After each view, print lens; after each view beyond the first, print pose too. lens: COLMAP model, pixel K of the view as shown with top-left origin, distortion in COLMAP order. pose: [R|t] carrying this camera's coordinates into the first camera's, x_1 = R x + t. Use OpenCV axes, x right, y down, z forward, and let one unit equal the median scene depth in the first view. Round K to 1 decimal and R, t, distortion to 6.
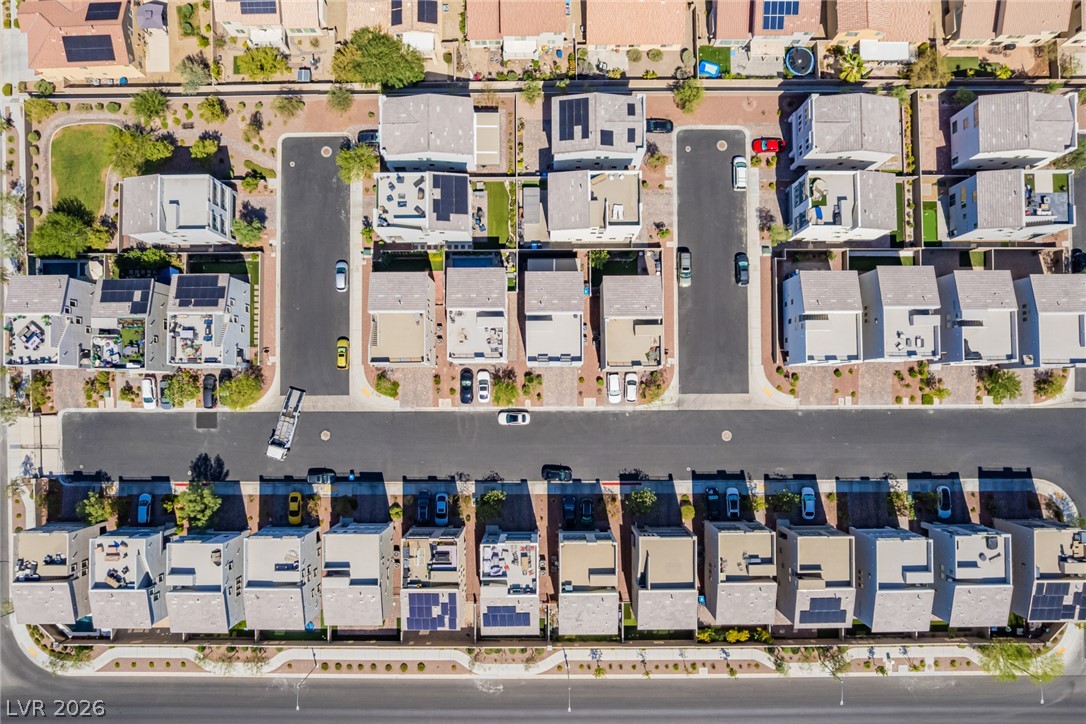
lens RADIAL K [[841.2, 0, 538.7], [0, 841.2, 361.6], [0, 0, 1]] dist [-0.058313, 0.039089]
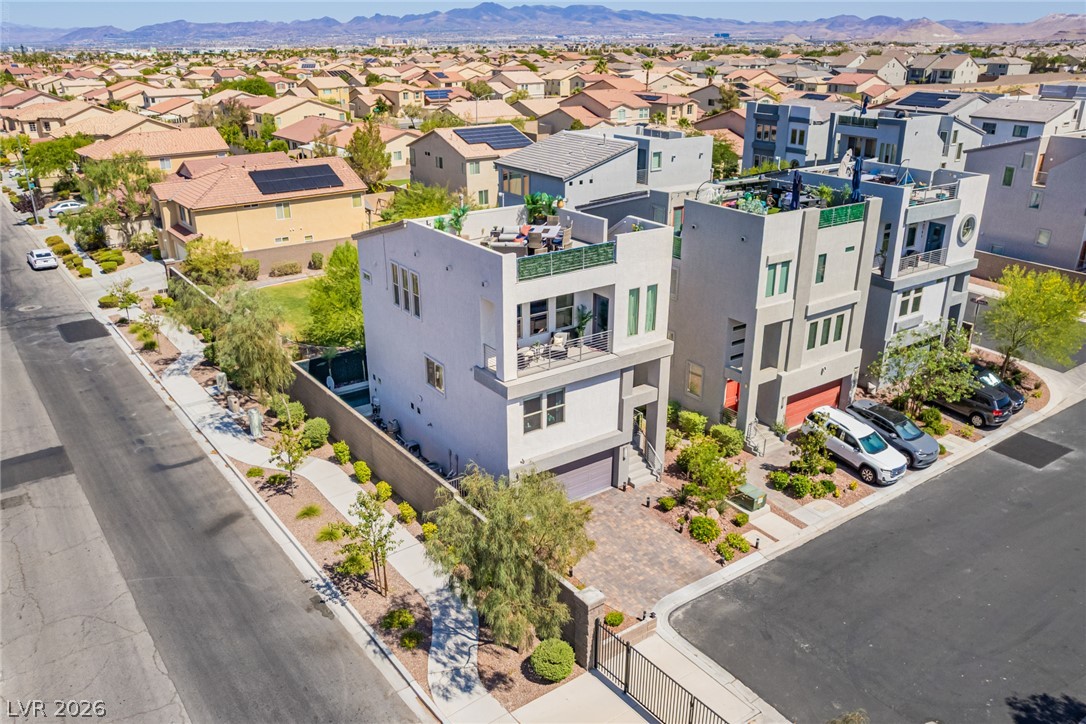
lens RADIAL K [[841.2, 0, 544.4], [0, 841.2, 367.5], [0, 0, 1]] dist [-0.058313, 0.039089]
pose [[0.821696, -0.212272, 0.528919, -0.705882], [0.569715, 0.331151, -0.752173, 0.190115], [-0.015487, 0.919391, 0.393040, 0.852149]]
